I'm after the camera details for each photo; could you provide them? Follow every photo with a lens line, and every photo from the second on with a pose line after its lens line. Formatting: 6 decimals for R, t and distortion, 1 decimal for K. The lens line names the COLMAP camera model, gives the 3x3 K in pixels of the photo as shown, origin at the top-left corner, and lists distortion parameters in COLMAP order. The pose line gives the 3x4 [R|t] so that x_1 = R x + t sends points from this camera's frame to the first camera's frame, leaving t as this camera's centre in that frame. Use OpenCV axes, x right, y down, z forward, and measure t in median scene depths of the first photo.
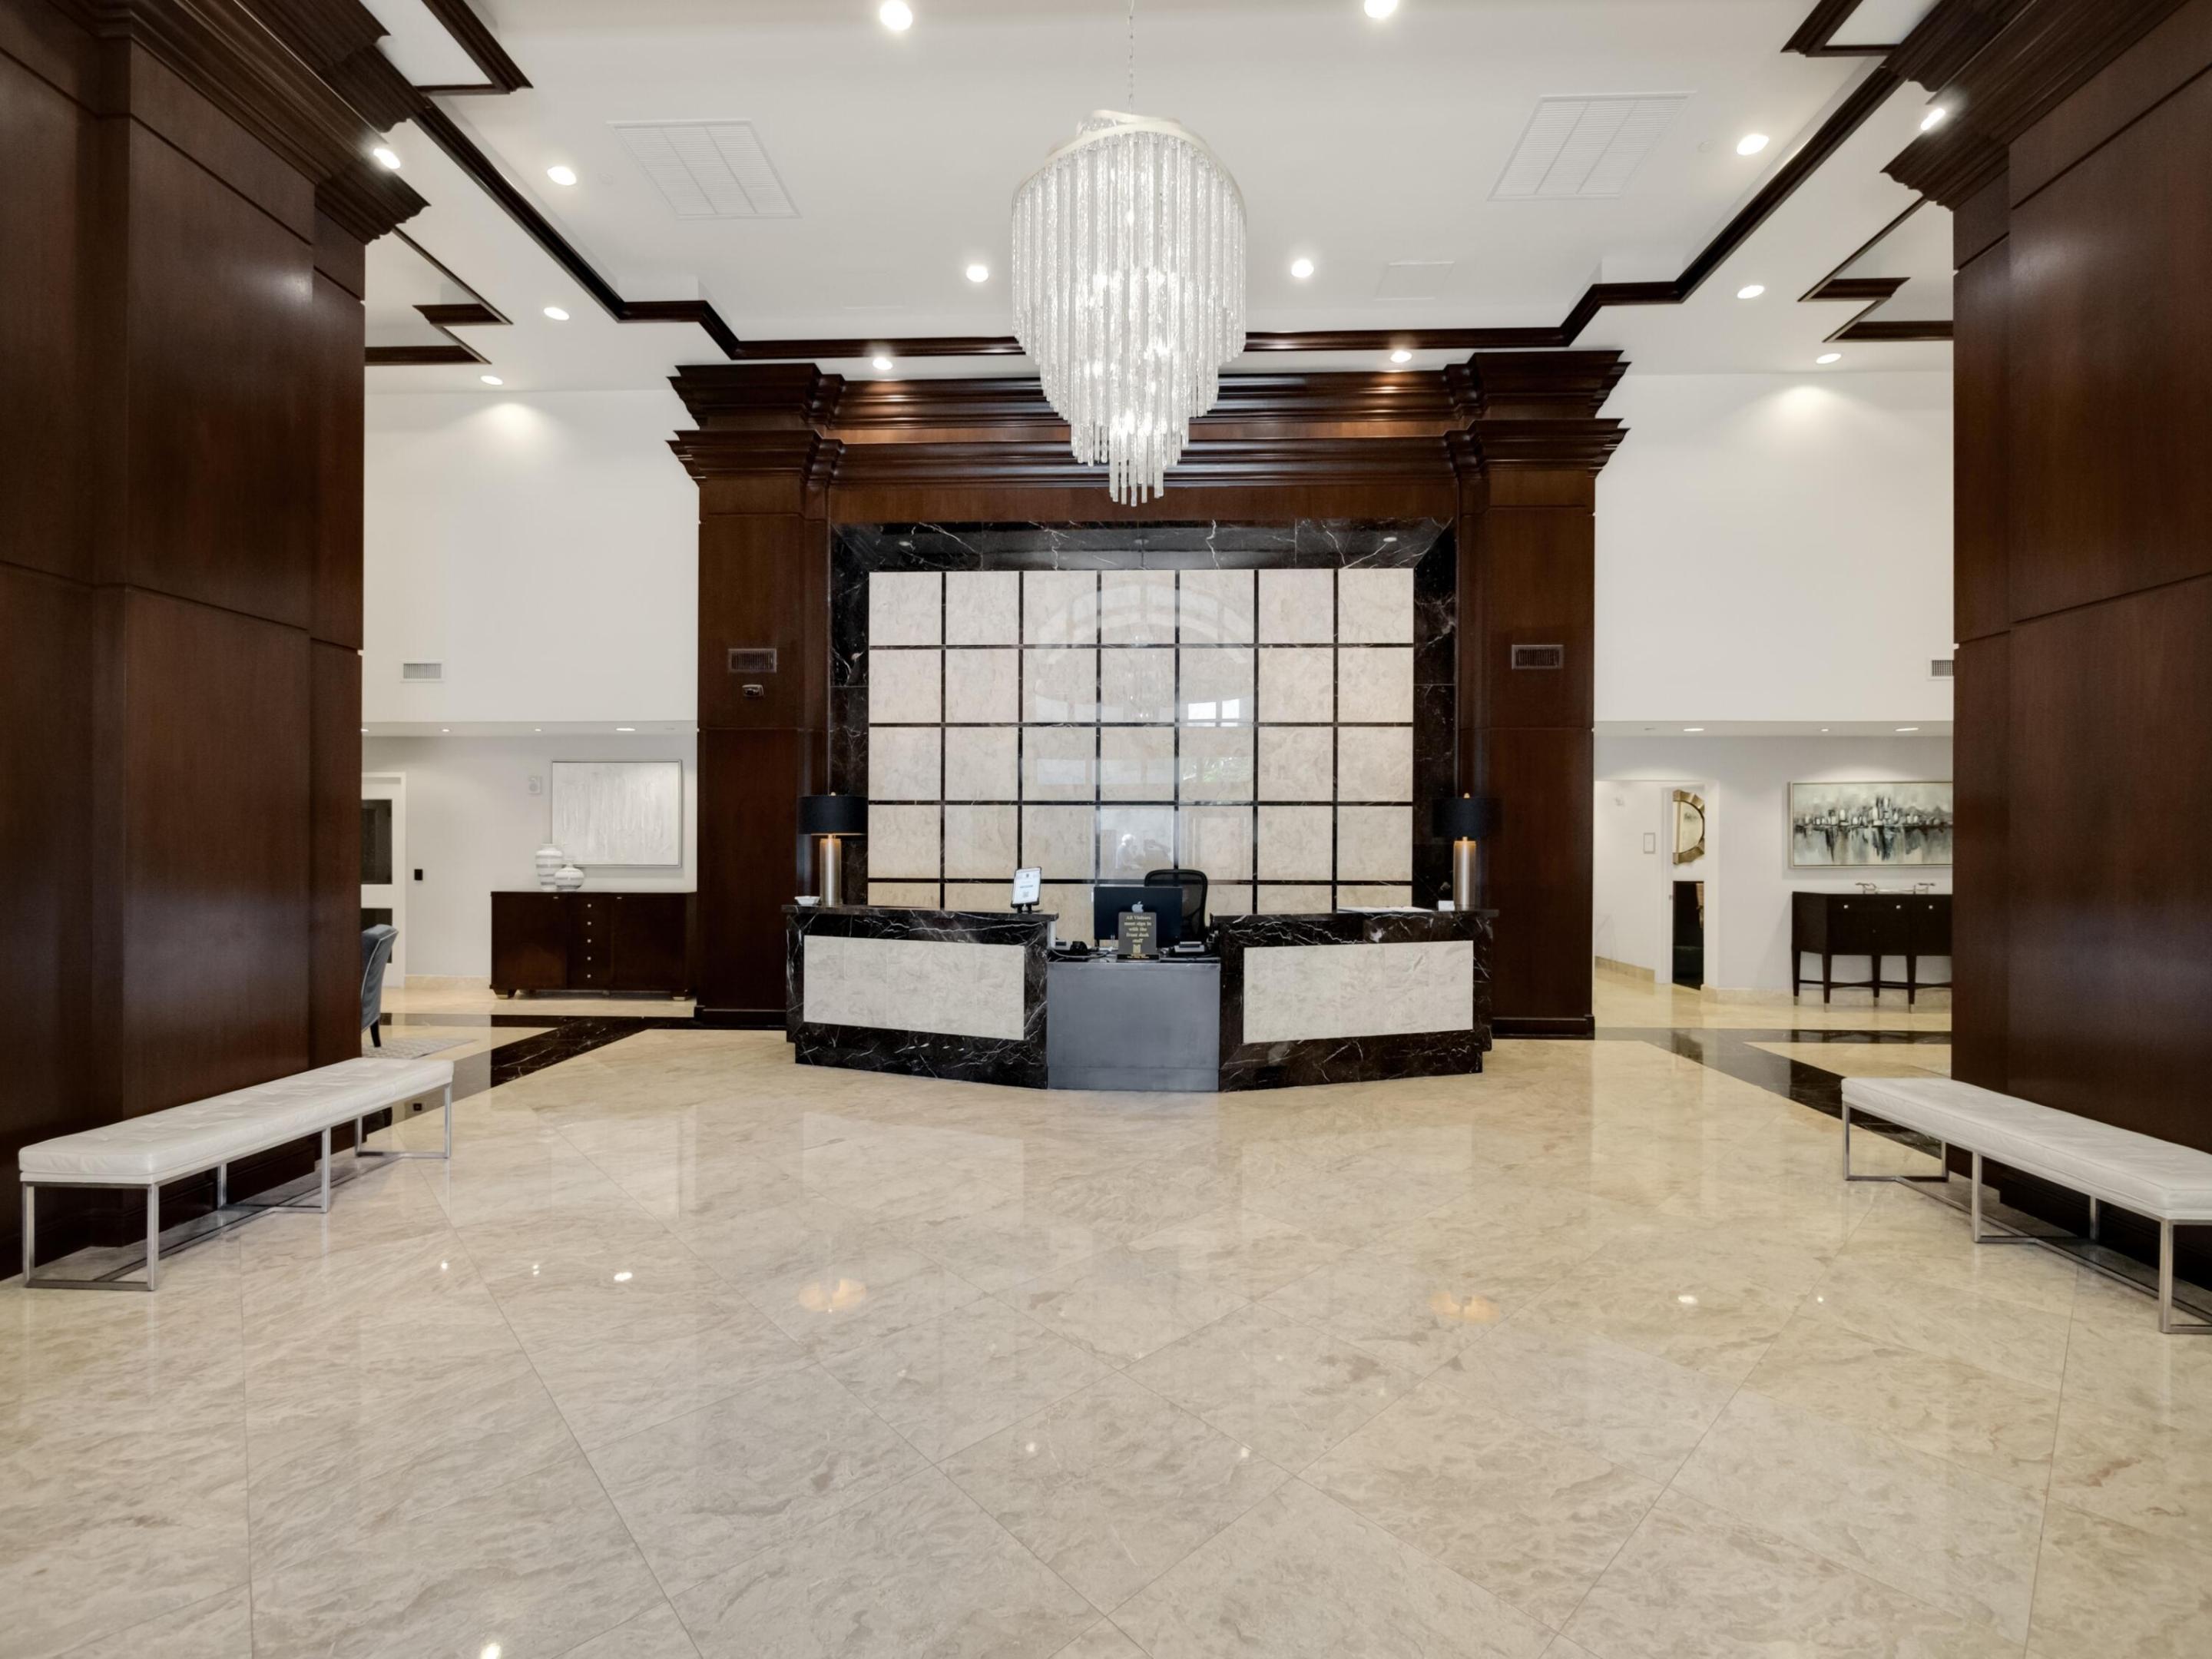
lens RADIAL K [[990.5, 0, 1108.1], [0, 990.5, 852.7], [0, 0, 1]] dist [0.018210, 0.000346]
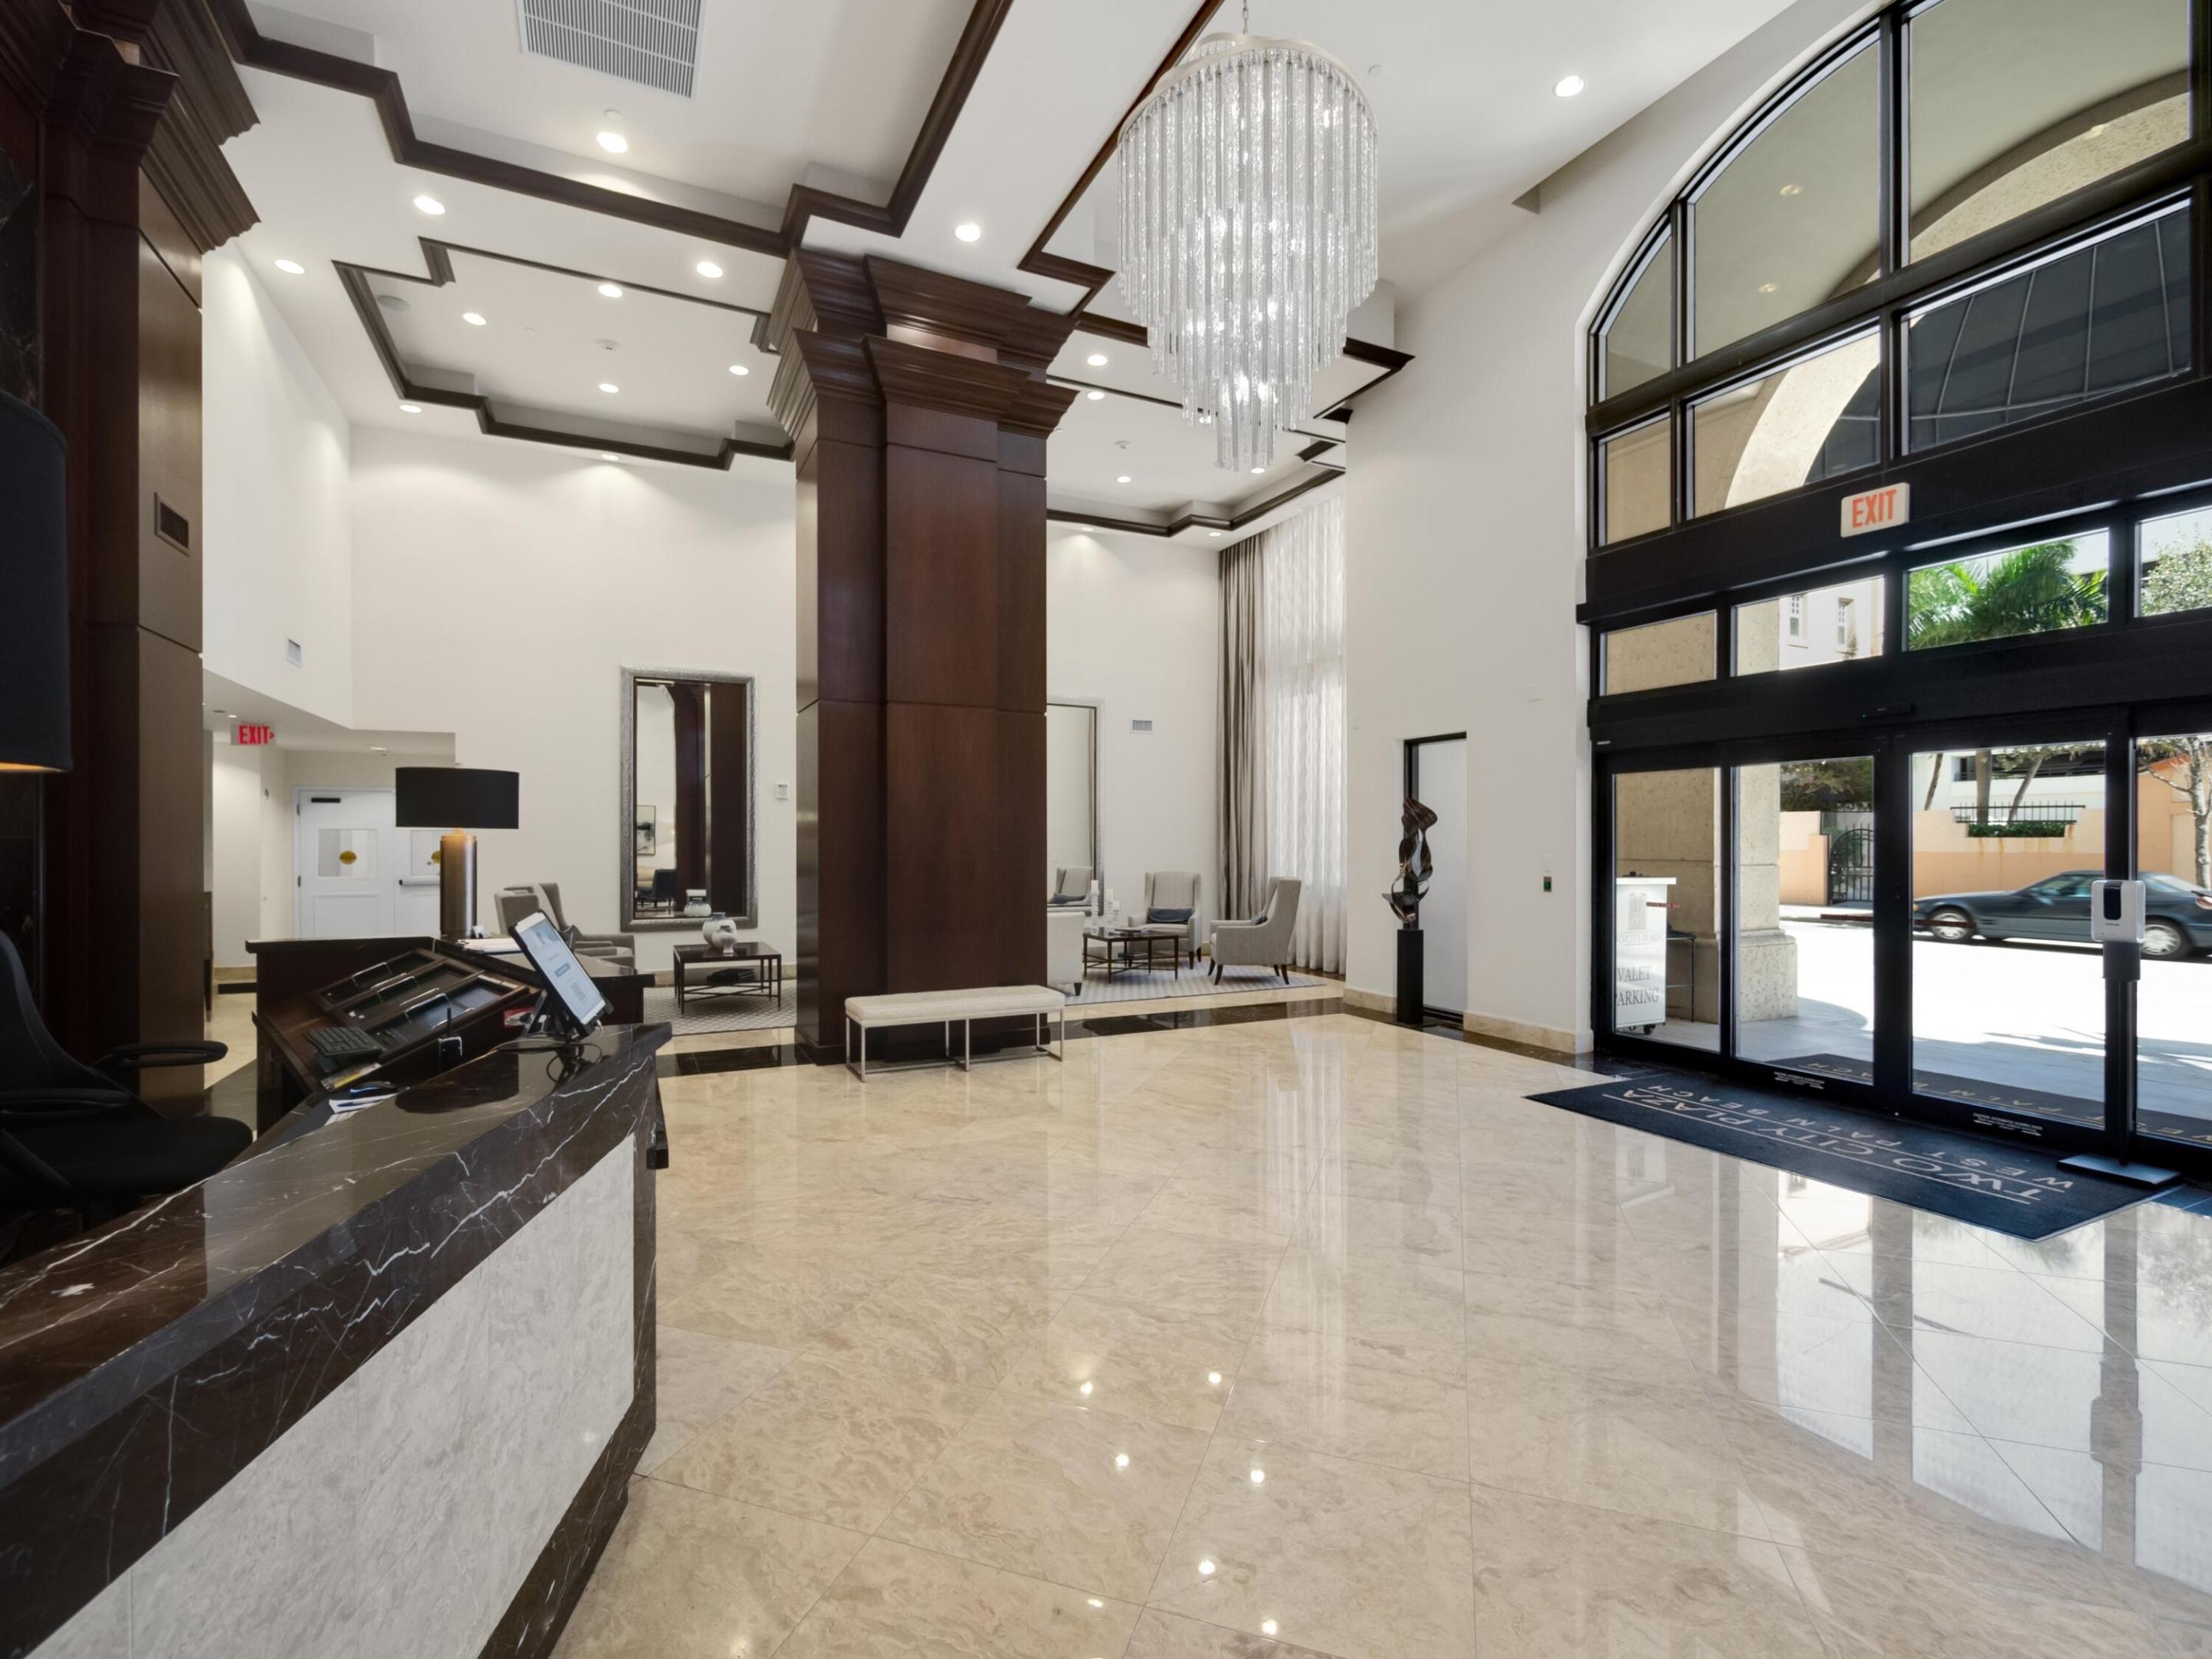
lens RADIAL K [[990.5, 0, 1120.2], [0, 990.5, 846.2], [0, 0, 1]] dist [0.018210, 0.000346]
pose [[-0.495996, -0.006861, 0.868297, -0.308993], [-0.000087, 0.999969, 0.007851, -0.005973], [-0.868325, 0.003819, -0.495982, 0.665185]]
